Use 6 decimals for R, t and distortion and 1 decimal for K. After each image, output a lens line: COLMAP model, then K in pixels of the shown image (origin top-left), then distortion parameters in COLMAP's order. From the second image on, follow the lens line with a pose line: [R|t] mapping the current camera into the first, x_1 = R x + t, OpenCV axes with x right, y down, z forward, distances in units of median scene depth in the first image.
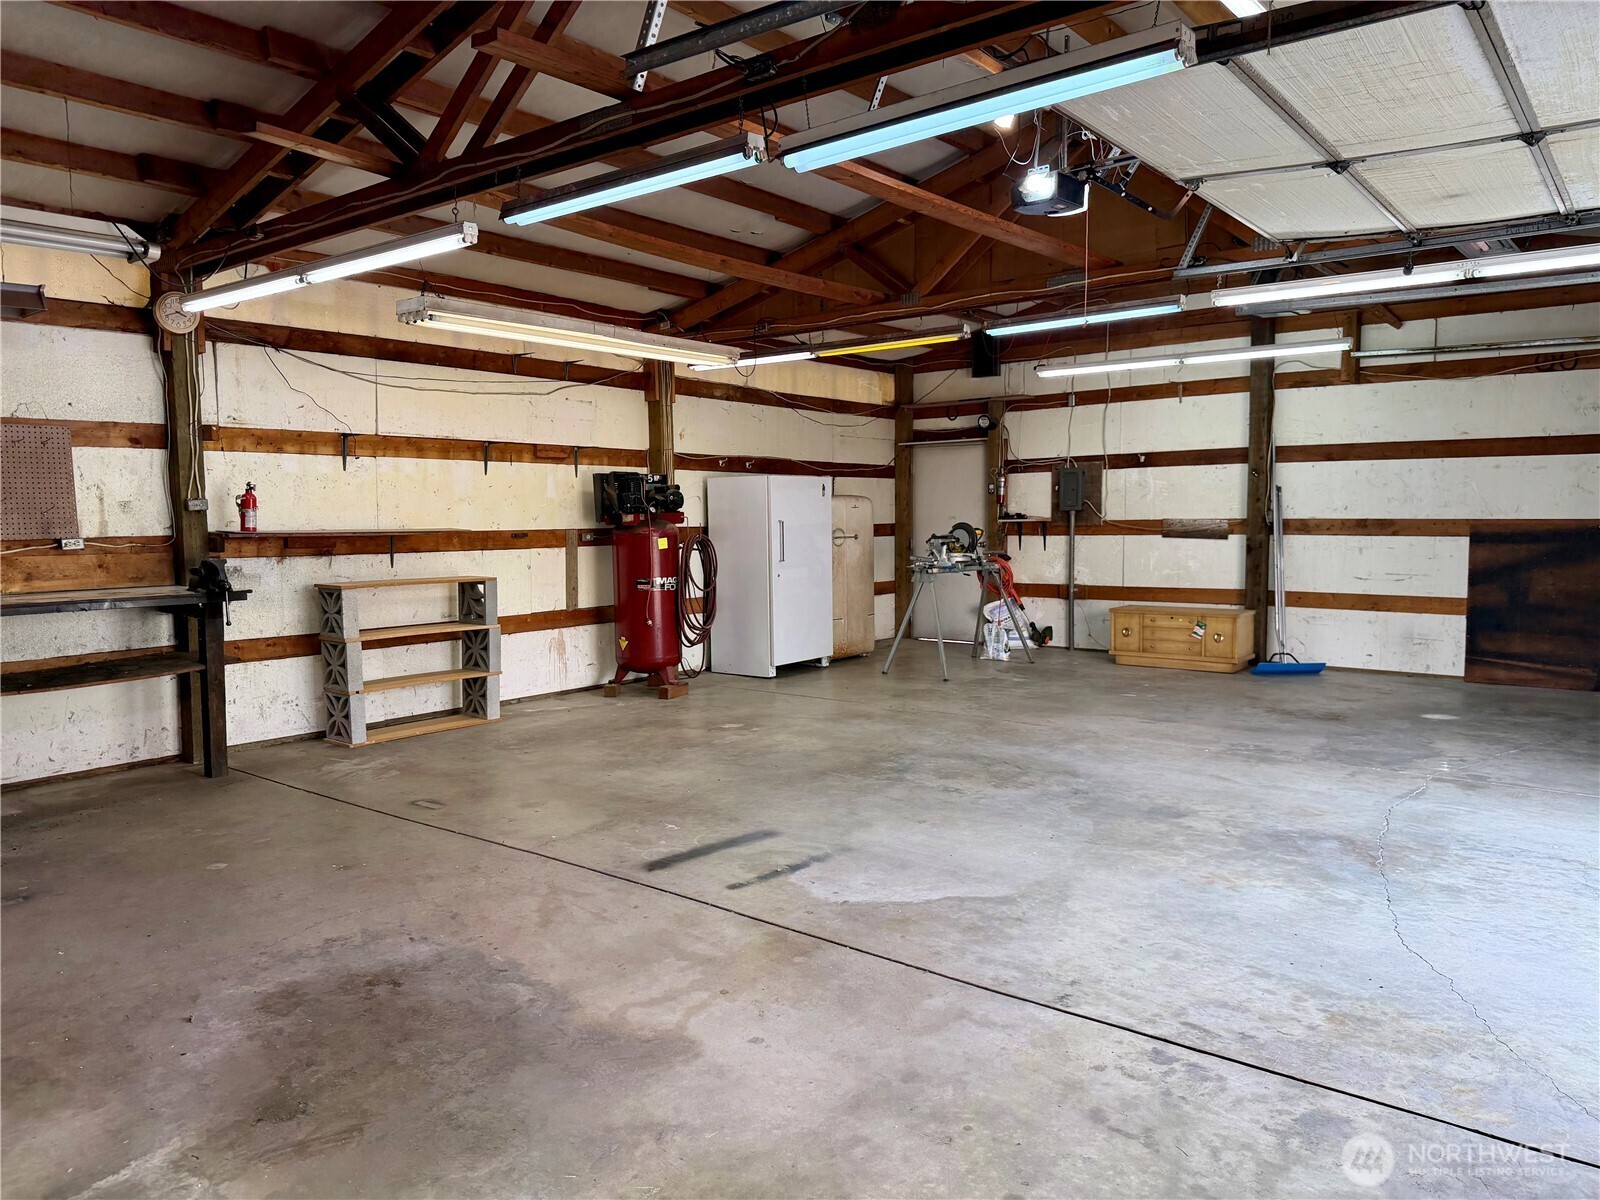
lens RADIAL K [[1118.8, 0, 800.0], [0, 1118.8, 600.0], [0, 0, 1]] dist [-0.012789, 0.000013]
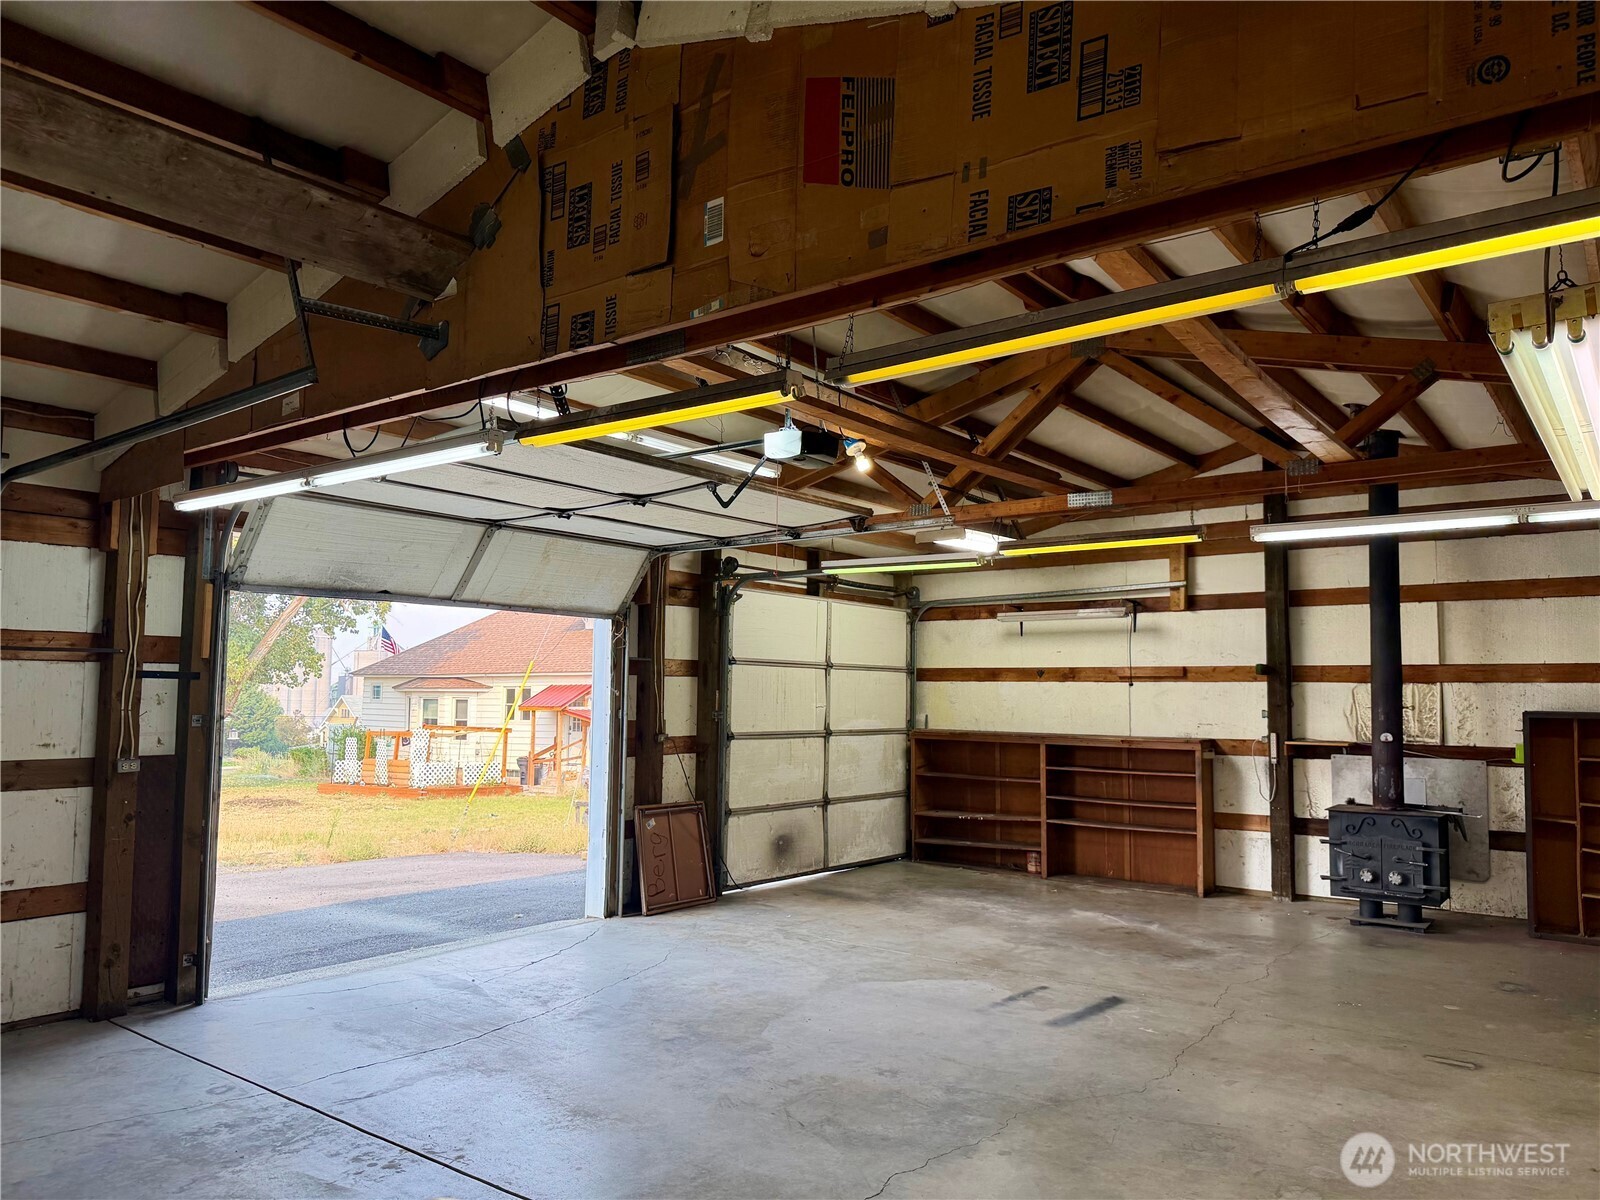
lens RADIAL K [[1141.0, 0, 808.5], [0, 1141.0, 603.3], [0, 0, 1]] dist [0.153043, -0.245824]
pose [[-0.999638, -0.002412, -0.026809, 0.199326], [-0.002462, 0.999995, 0.001848, -0.173318], [0.026805, 0.001913, -0.999639, 1.696126]]
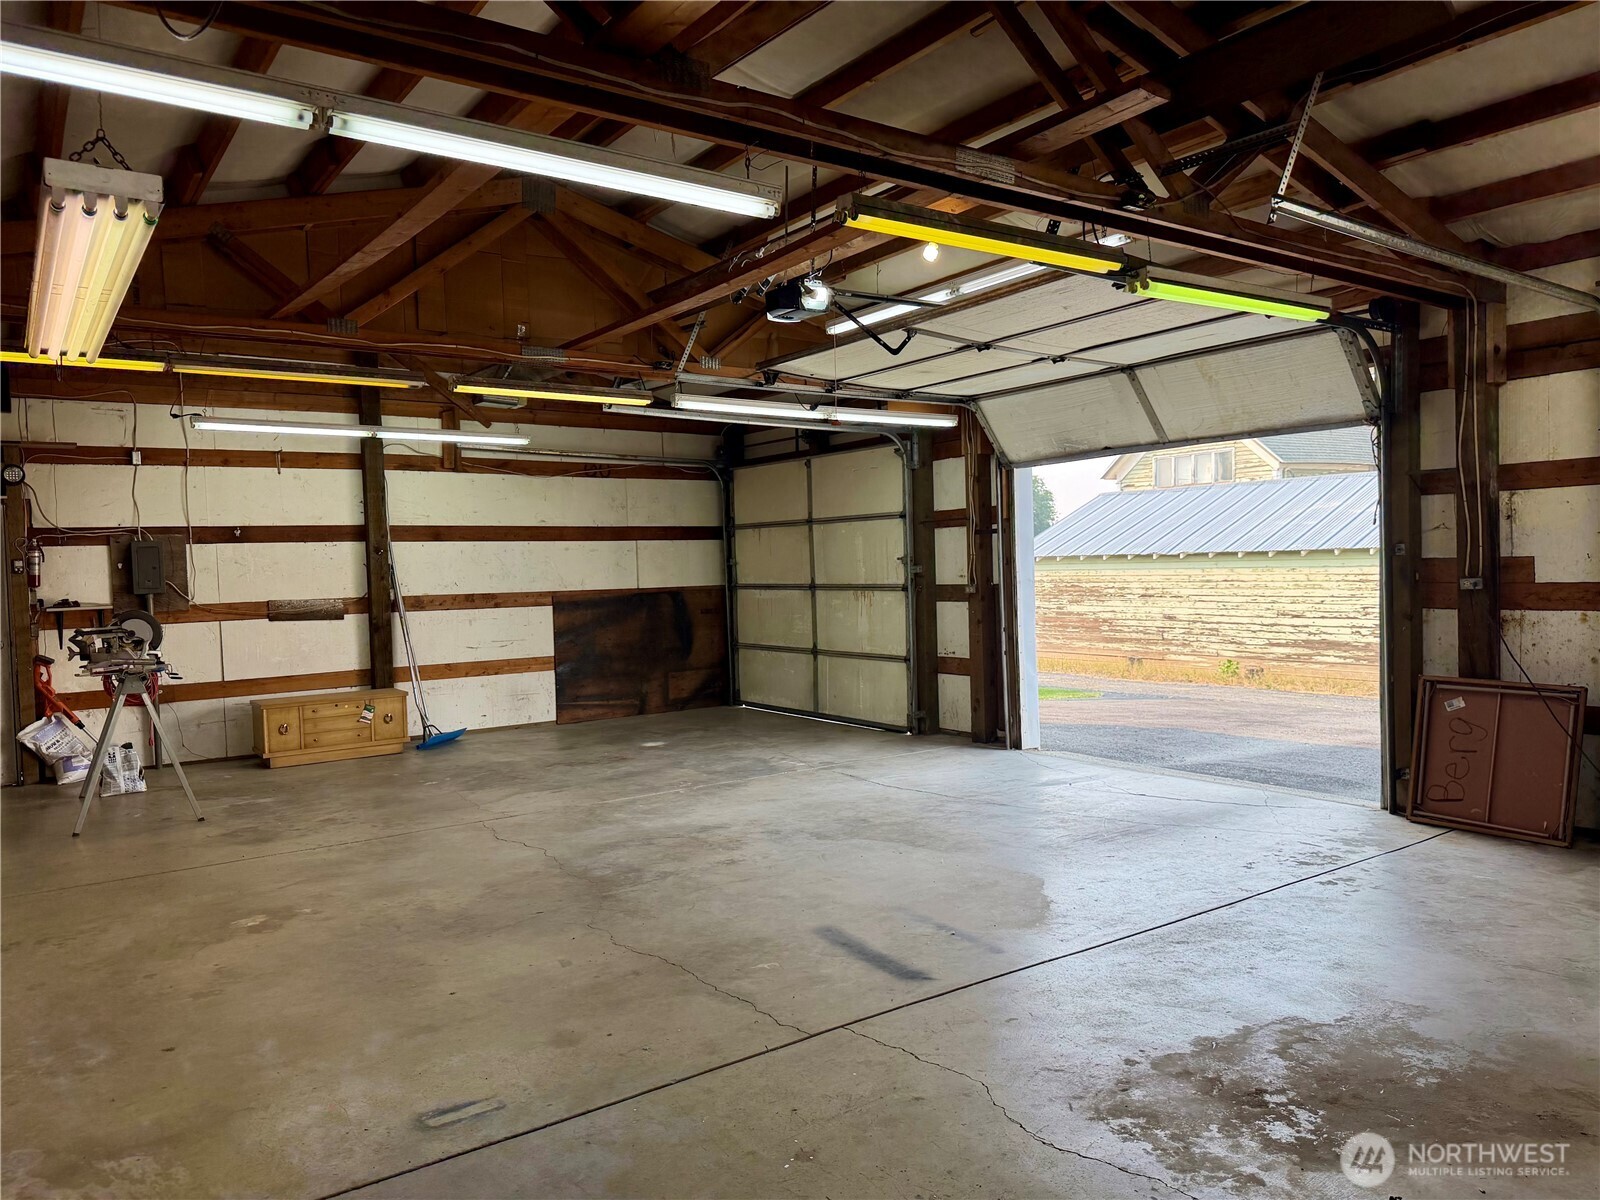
lens RADIAL K [[1097.6, 0, 815.6], [0, 1097.6, 604.1], [0, 0, 1]] dist [0.054854, 0.000920]
pose [[0.268093, -0.029768, 0.962933, -0.696901], [0.101270, 0.994856, 0.002560, -0.046552], [-0.958056, 0.096830, 0.269729, 0.571145]]
